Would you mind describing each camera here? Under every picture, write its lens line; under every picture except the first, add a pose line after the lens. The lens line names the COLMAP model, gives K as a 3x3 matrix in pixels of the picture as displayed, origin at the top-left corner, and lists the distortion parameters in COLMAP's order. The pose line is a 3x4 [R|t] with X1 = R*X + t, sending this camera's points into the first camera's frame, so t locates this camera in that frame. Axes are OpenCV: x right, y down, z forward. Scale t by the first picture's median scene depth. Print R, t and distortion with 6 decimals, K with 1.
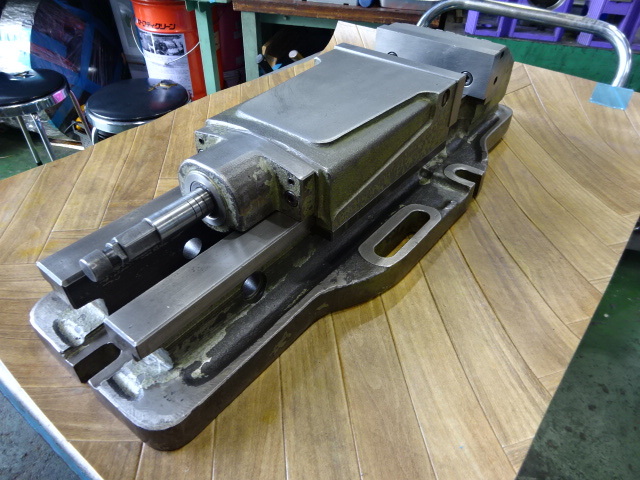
lens RADIAL K [[471.6, 0, 320.0], [0, 471.6, 240.0], [0, 0, 1]] dist [0.006431, -0.003534]
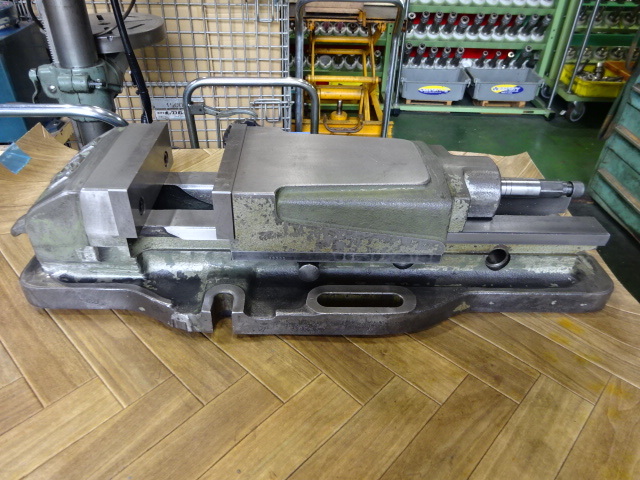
lens RADIAL K [[471.6, 0, 320.0], [0, 471.6, 240.0], [0, 0, 1]] dist [0.006431, -0.003534]
pose [[-0.640668, -0.481243, 0.598290, -0.688018], [0.455848, 0.388626, 0.800733, -1.147082], [-0.617857, 0.785733, -0.029607, 1.220939]]
